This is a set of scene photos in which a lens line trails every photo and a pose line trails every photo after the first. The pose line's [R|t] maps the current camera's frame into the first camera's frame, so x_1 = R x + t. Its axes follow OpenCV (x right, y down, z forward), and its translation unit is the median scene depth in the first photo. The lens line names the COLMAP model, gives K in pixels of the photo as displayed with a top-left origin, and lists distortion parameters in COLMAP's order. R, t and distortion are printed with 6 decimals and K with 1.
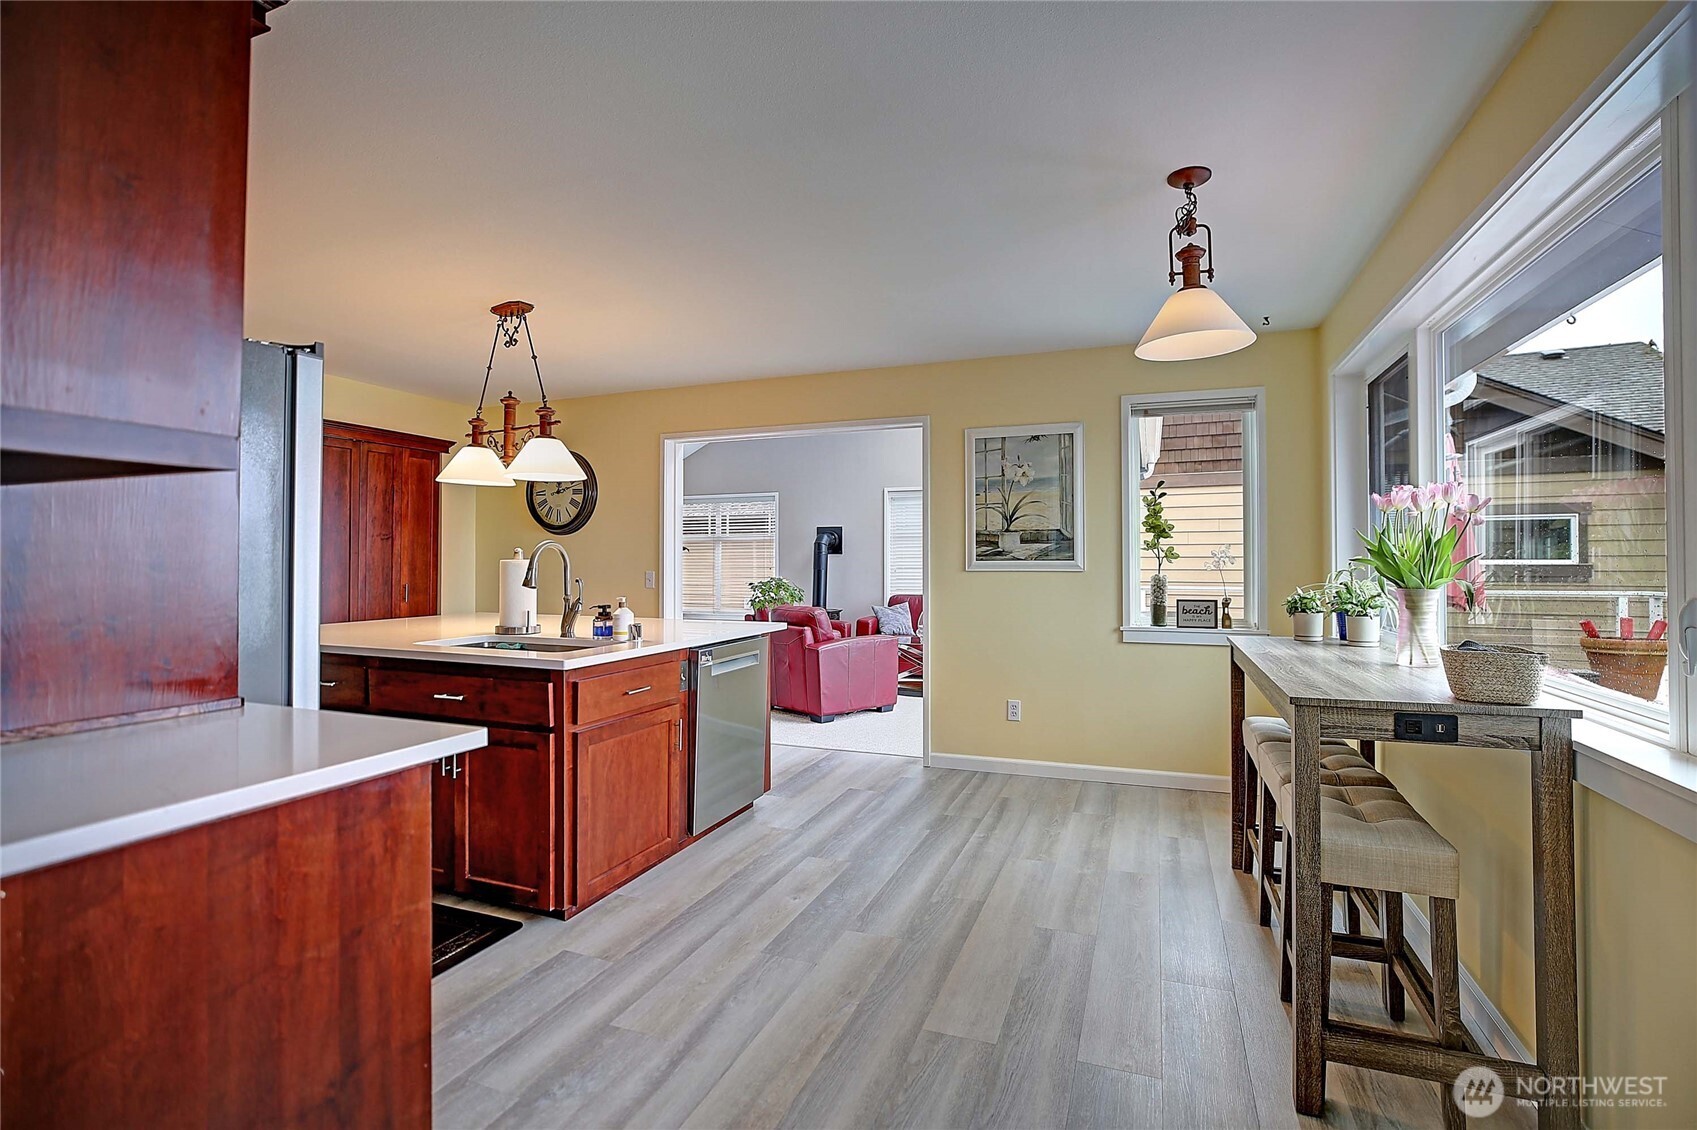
lens RADIAL K [[769.3, 0, 858.2], [0, 769.3, 555.8], [0, 0, 1]] dist [-0.023969, 0.007600]
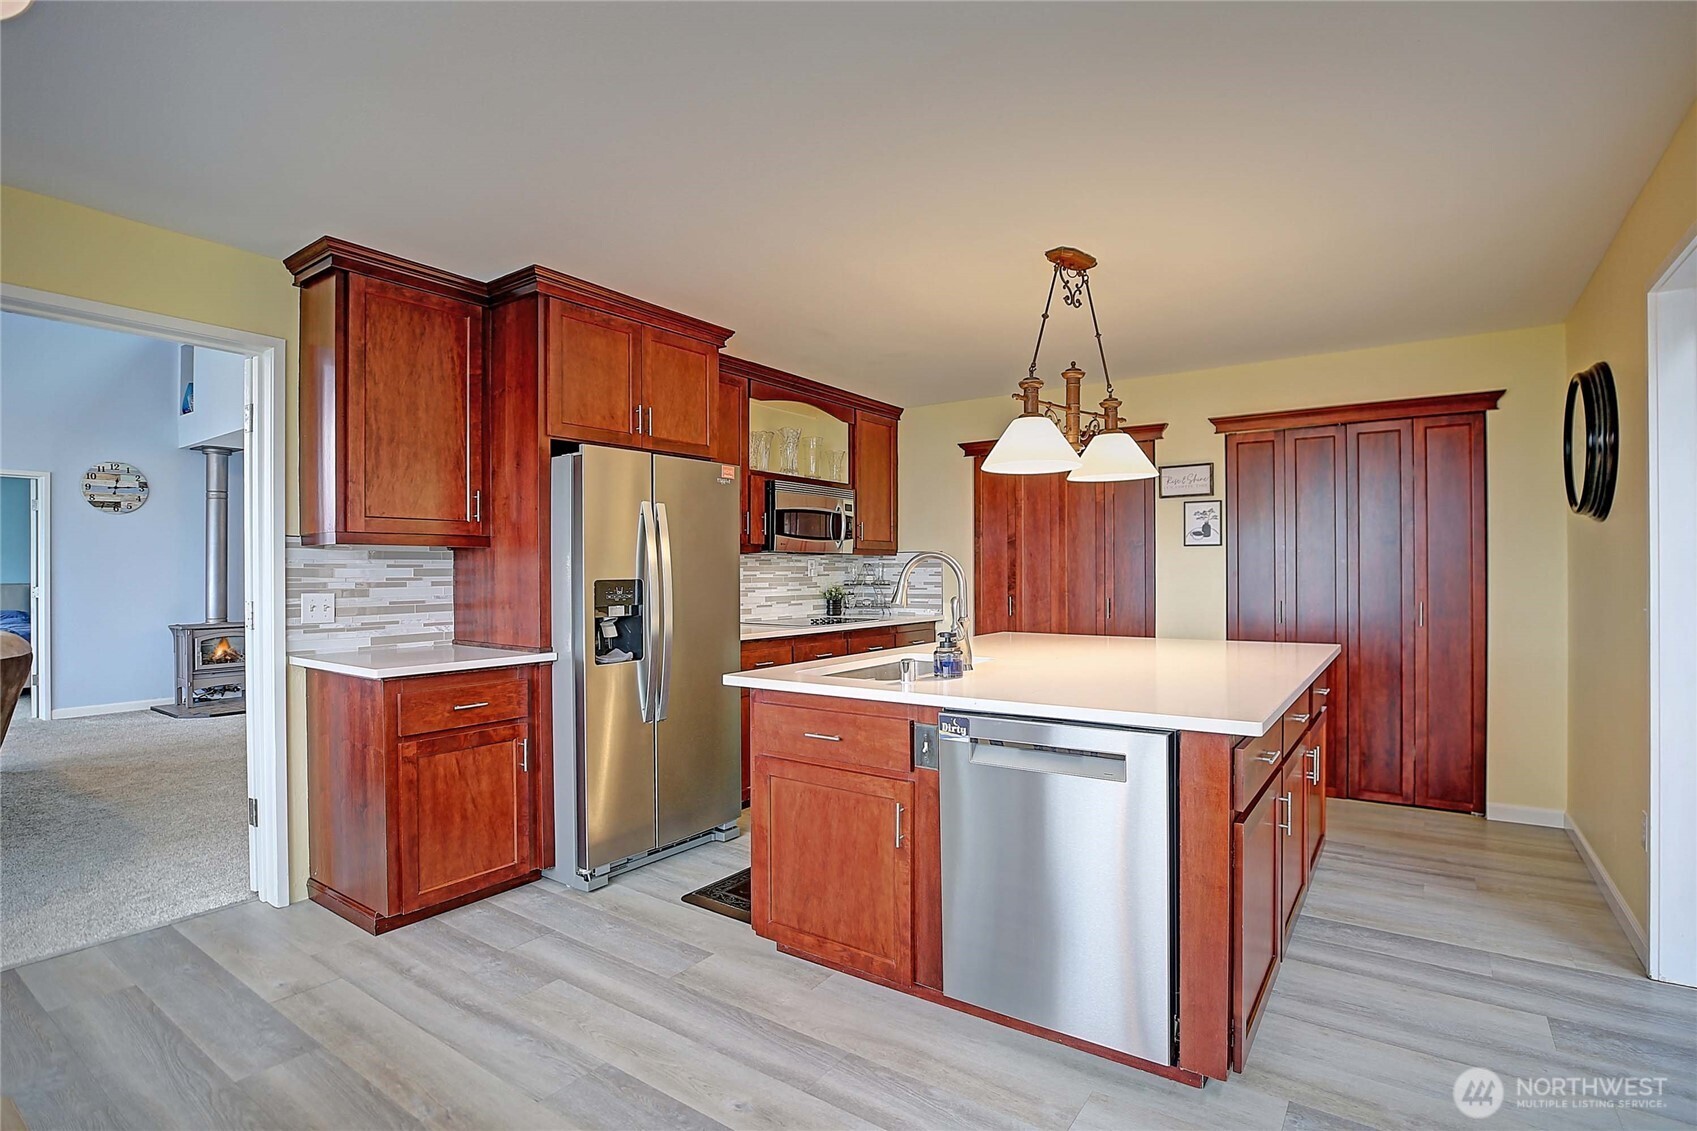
lens RADIAL K [[806.5, 0, 864.3], [0, 806.5, 570.8], [0, 0, 1]] dist [-0.026964, 0.000371]
pose [[-0.240670, -0.000990, -0.970607, 0.602712], [0.020250, 0.999777, -0.006041, 0.007261], [0.970396, -0.021109, -0.240596, 1.424715]]
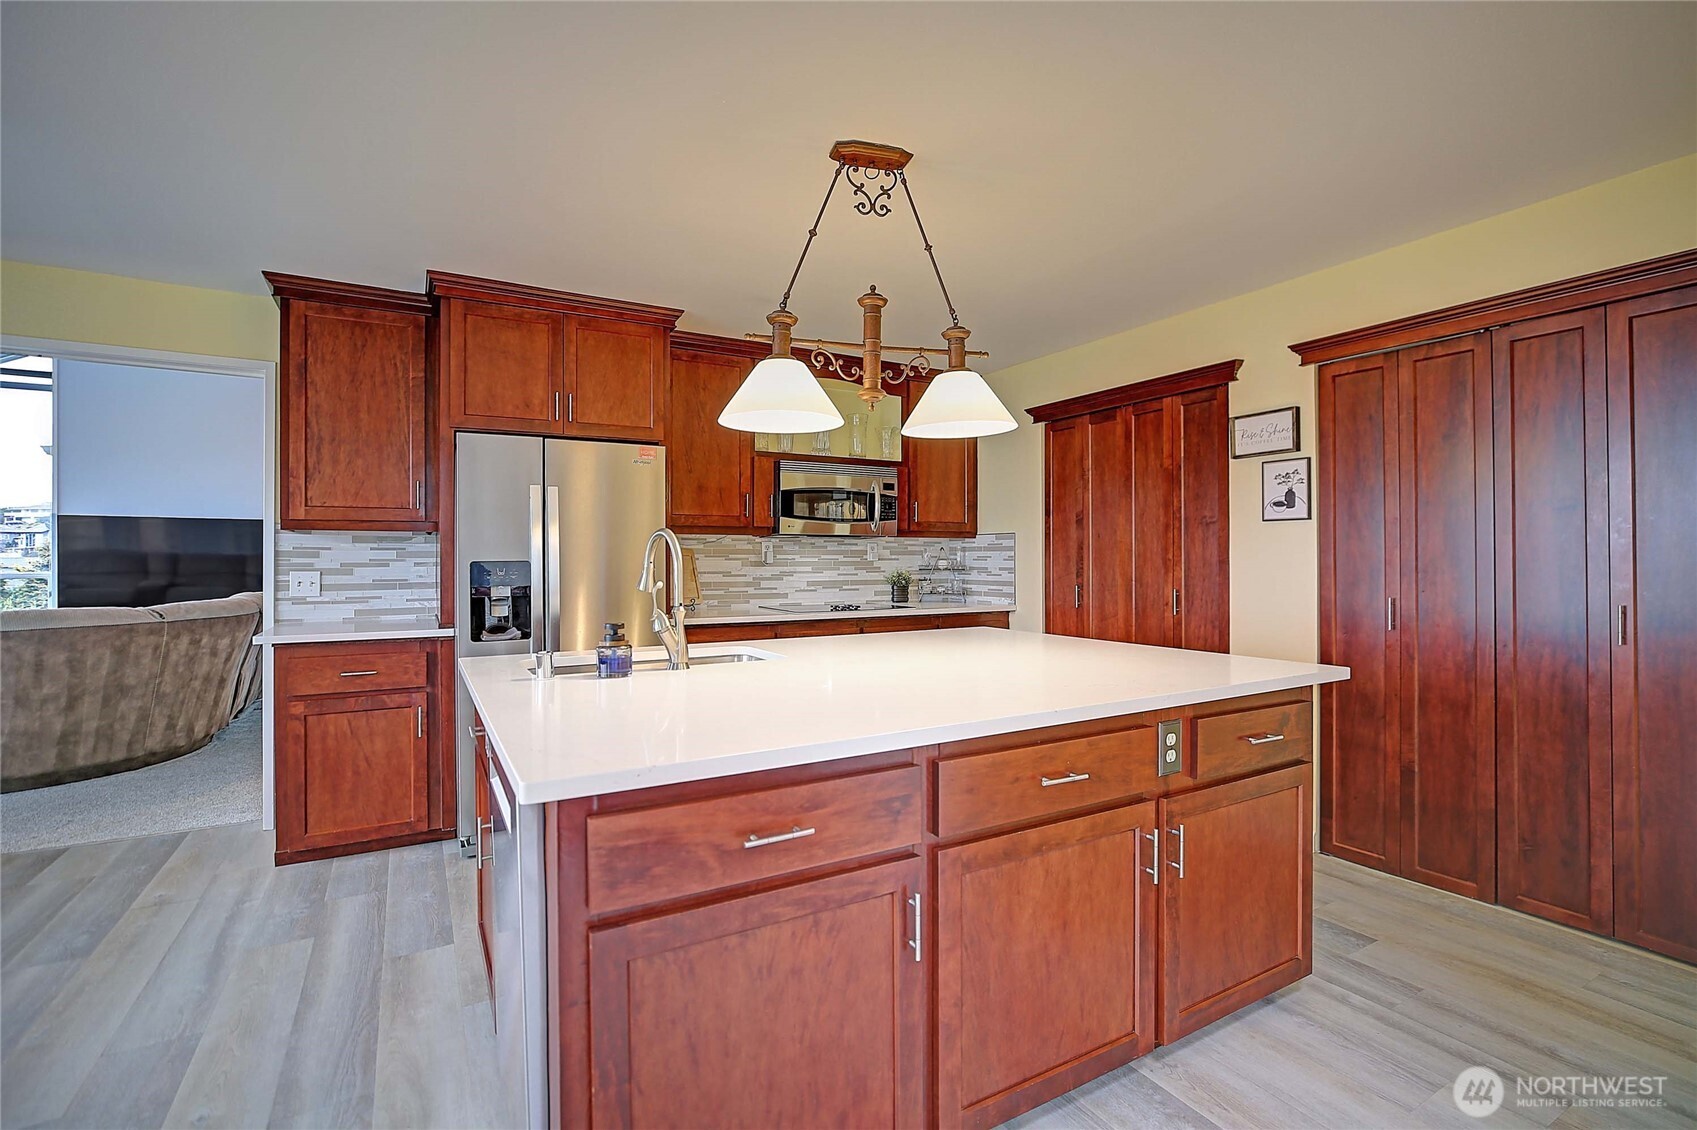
lens RADIAL K [[769.3, 0, 858.2], [0, 769.3, 555.8], [0, 0, 1]] dist [-0.023969, 0.007600]
pose [[-0.625638, -0.003115, -0.780107, 0.065532], [0.013819, 0.999791, -0.015075, 0.024278], [0.779991, -0.020212, -0.625464, 1.996452]]
